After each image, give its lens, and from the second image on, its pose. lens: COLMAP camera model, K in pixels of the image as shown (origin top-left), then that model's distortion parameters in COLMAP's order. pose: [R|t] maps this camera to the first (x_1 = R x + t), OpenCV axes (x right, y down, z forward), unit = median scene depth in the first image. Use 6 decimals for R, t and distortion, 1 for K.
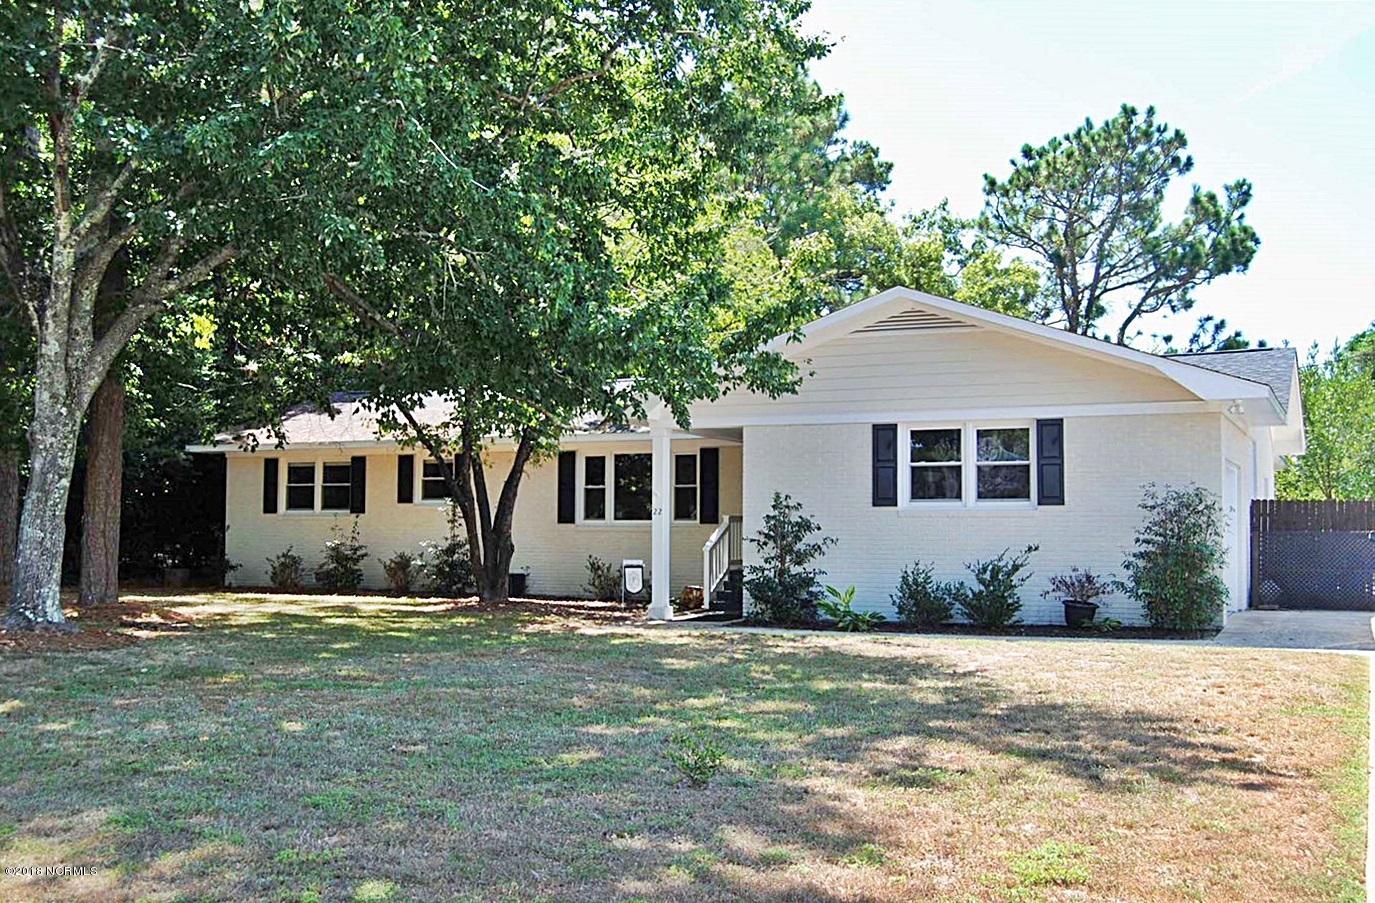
lens RADIAL K [[771.6, 0, 687.5], [0, 771.6, 451.5], [0, 0, 1]] dist [0.016060, 0.000642]
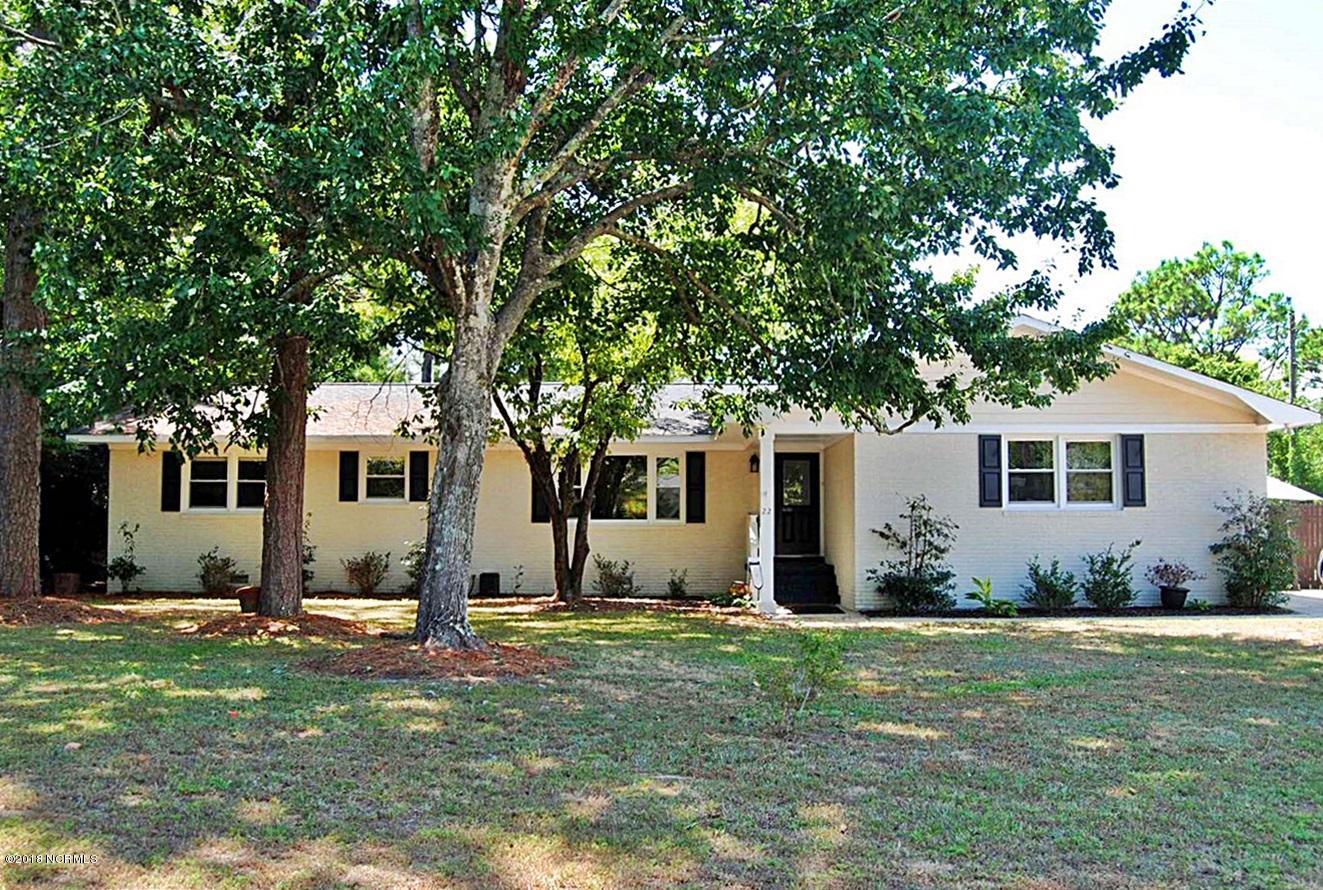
lens RADIAL K [[708.6, 0, 661.5], [0, 708.6, 445.0], [0, 0, 1]] dist [0.000684, -0.000048]
pose [[0.969402, 0.025800, 0.244117, -0.489974], [-0.022142, 0.999598, -0.017718, 0.009238], [-0.244476, 0.011771, 0.969584, 0.113155]]
